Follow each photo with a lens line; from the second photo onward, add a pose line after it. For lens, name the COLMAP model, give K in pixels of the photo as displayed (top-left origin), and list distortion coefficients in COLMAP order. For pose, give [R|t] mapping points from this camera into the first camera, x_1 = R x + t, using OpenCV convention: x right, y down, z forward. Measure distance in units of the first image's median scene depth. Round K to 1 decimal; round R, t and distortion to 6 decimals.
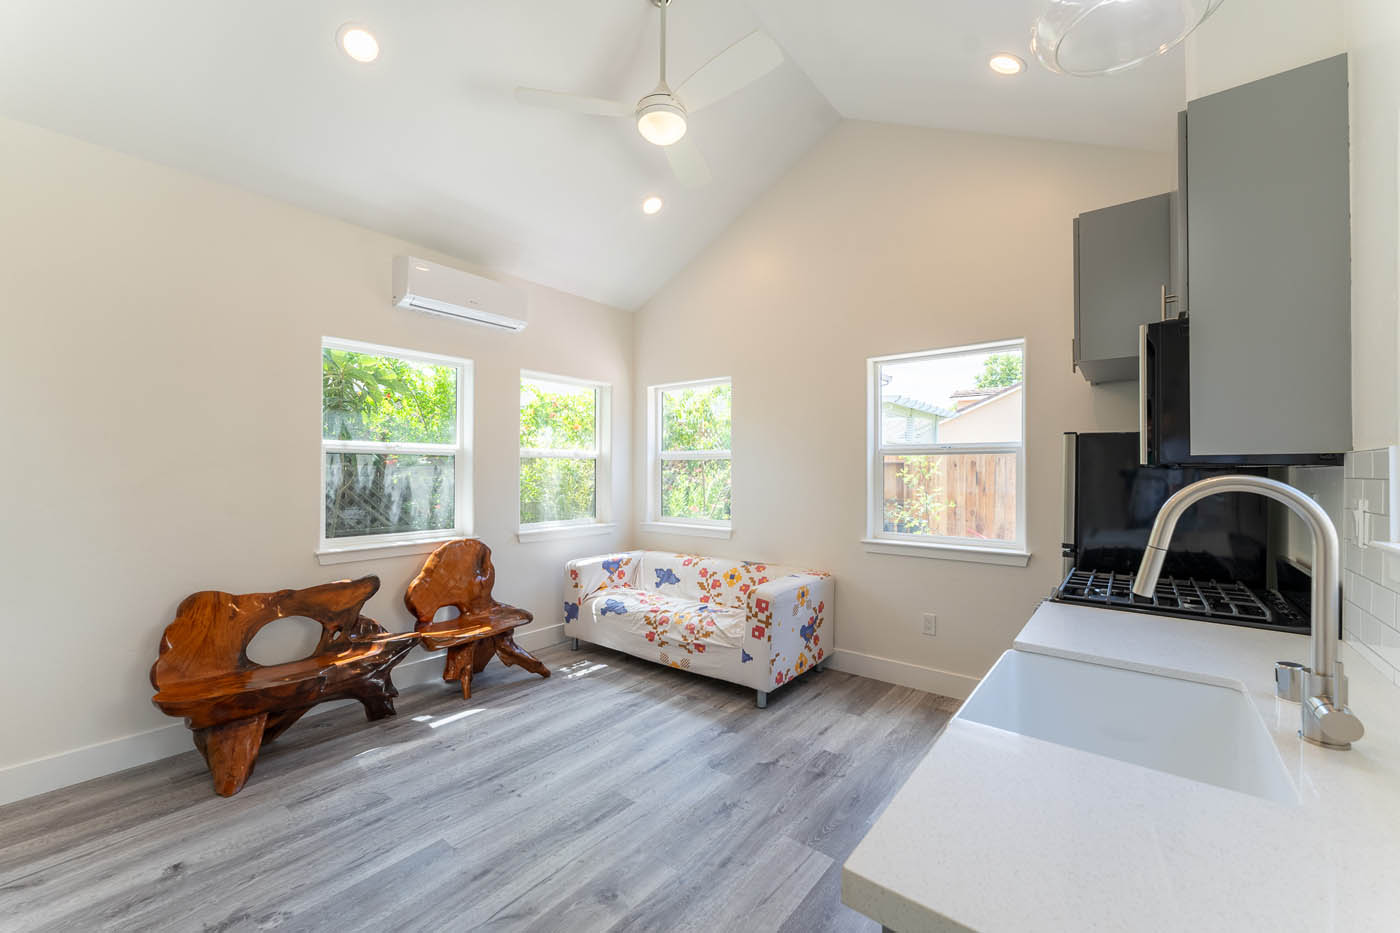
lens RADIAL K [[567.5, 0, 698.1], [0, 567.5, 469.2], [0, 0, 1]] dist [0.000731, -0.000134]
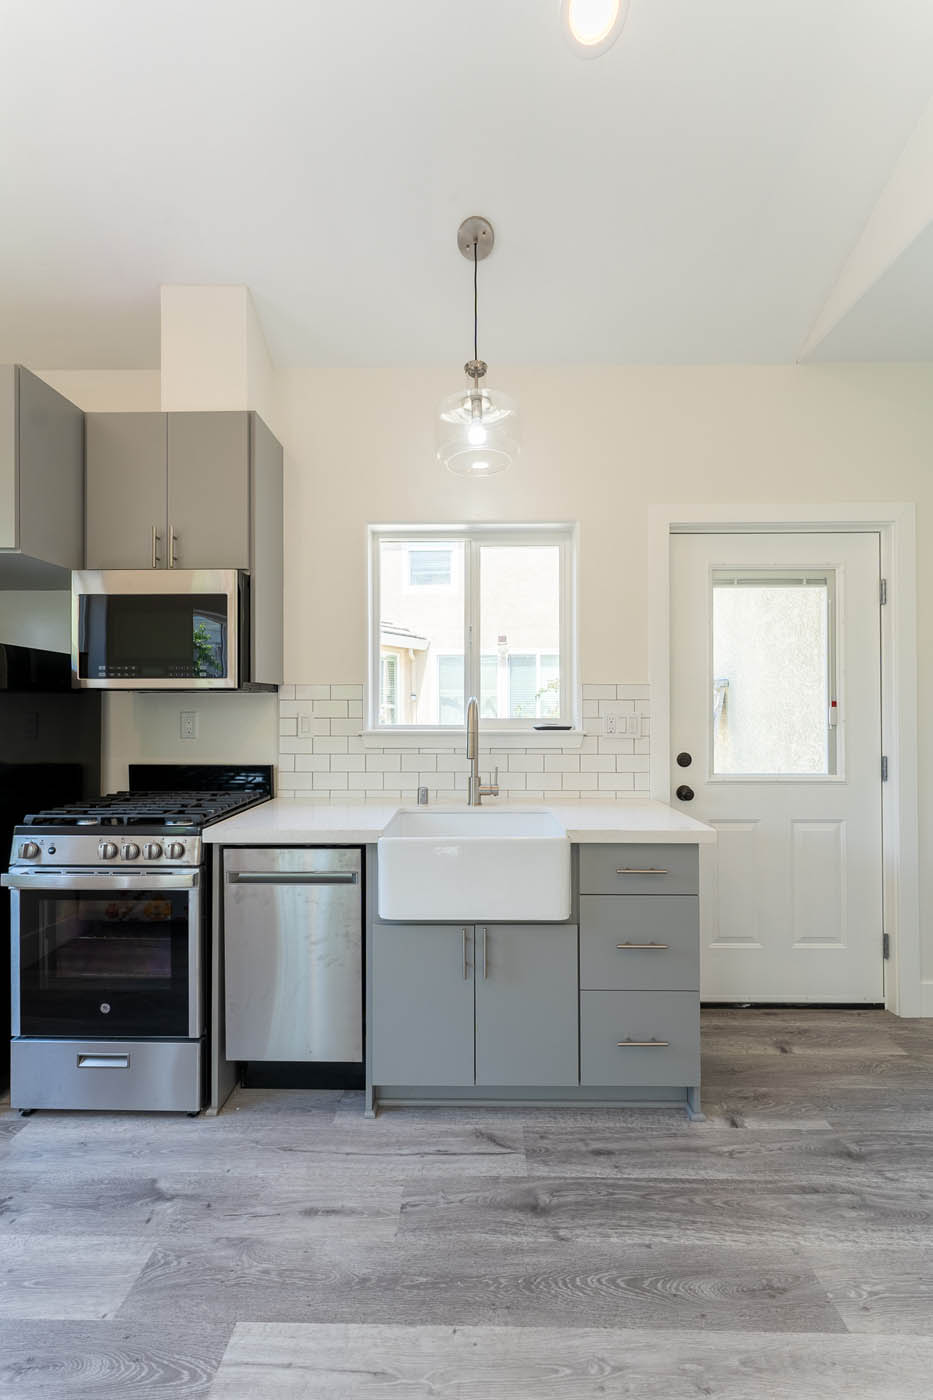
lens RADIAL K [[567.5, 0, 468.1], [0, 567.5, 706.7], [0, 0, 1]] dist [0.000731, -0.000134]
pose [[-0.605194, -0.004801, 0.796064, -0.242357], [-0.004734, 0.999986, 0.002432, 0.014186], [-0.796064, -0.002297, -0.605208, 0.724699]]
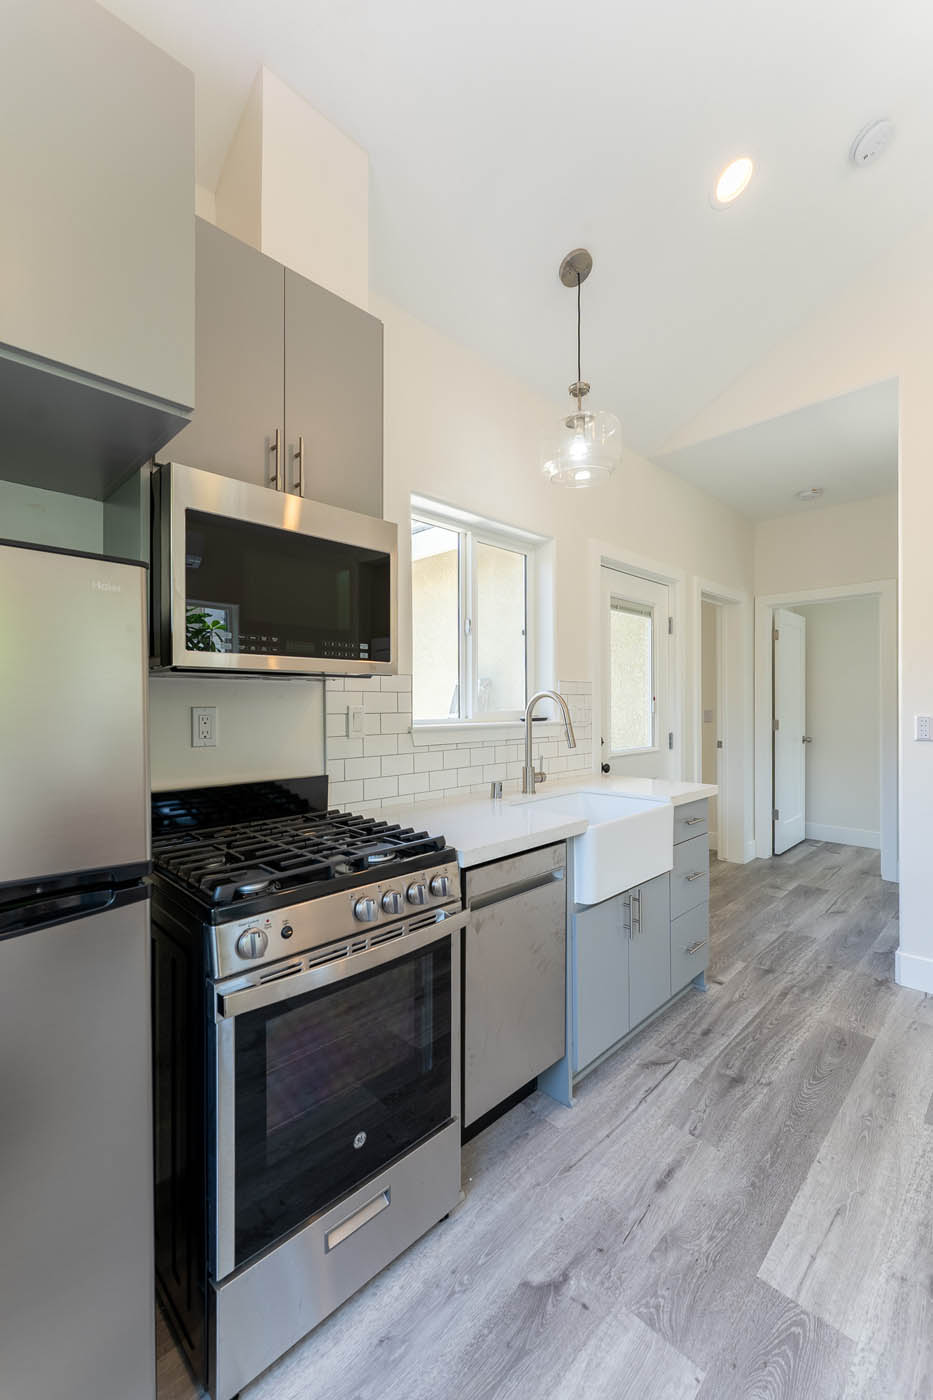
lens RADIAL K [[567.5, 0, 468.5], [0, 567.5, 710.4], [0, 0, 1]] dist [0.000731, -0.000134]
pose [[-0.991919, -0.006177, 0.126722, 0.300846], [-0.004640, 0.999912, 0.012423, 0.020437], [-0.126787, 0.011735, -0.991861, 1.036524]]
